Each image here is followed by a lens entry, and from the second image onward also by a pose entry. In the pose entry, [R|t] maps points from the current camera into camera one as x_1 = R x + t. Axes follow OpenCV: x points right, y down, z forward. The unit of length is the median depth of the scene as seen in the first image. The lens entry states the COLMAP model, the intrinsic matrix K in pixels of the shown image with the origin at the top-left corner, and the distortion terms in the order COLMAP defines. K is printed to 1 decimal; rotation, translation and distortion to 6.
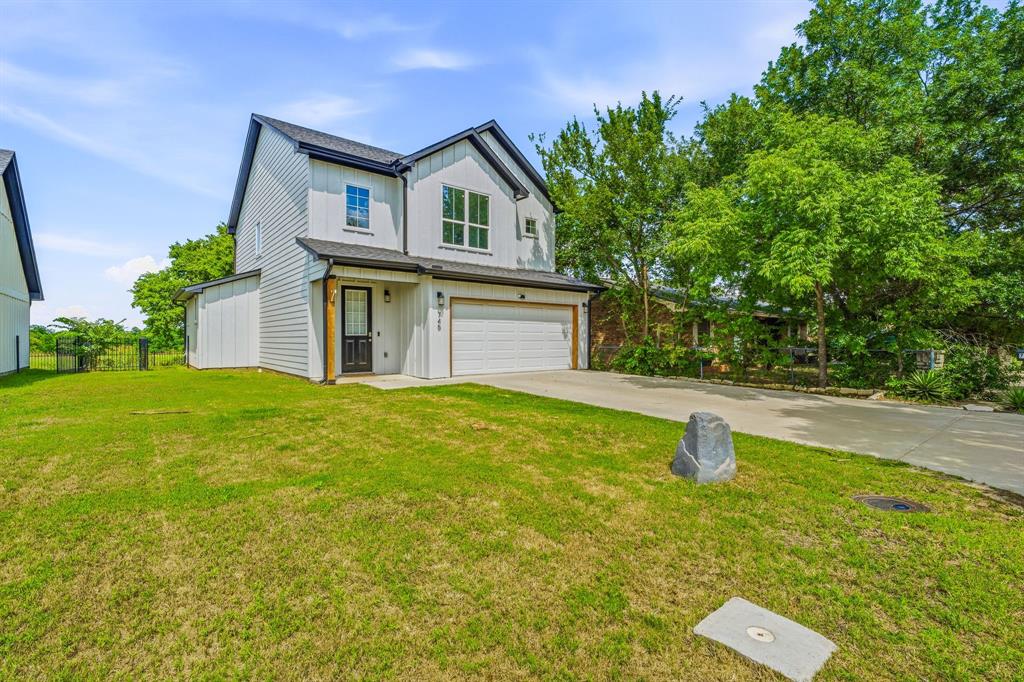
lens RADIAL K [[475.0, 0, 512.0], [0, 475.0, 341.0], [0, 0, 1]] dist [0.002810, 0.000091]
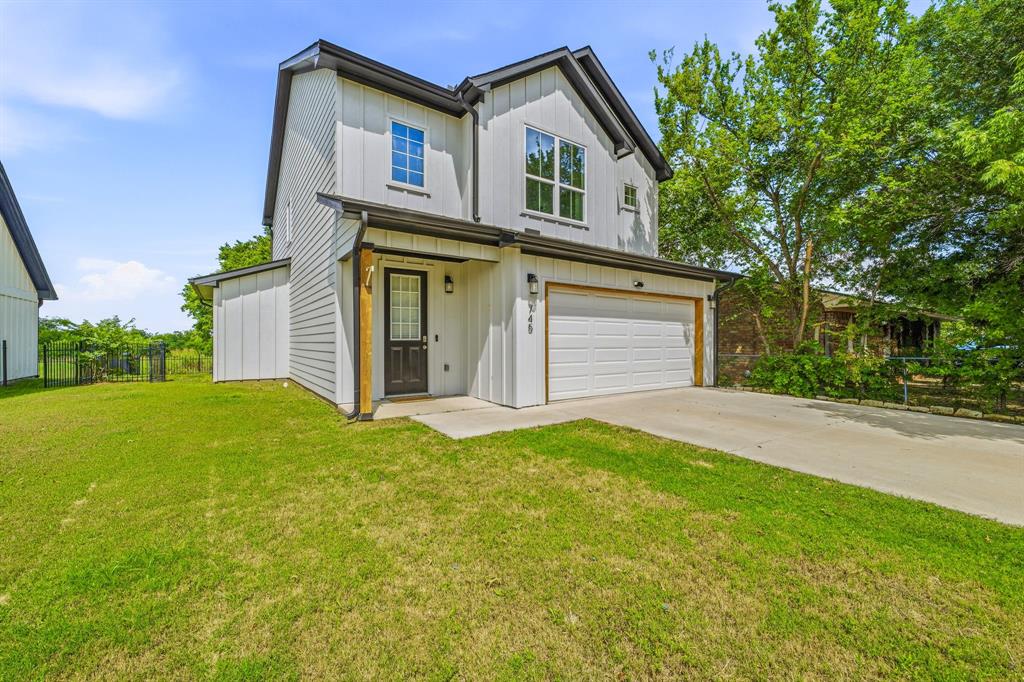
lens RADIAL K [[434.5, 0, 512.0], [0, 434.5, 341.0], [0, 0, 1]] dist [-0.002620, -0.000398]
pose [[0.997030, -0.000750, -0.077006, -0.114180], [0.000293, 0.999982, -0.005945, -0.006455], [0.077009, 0.005904, 0.997013, 0.348803]]
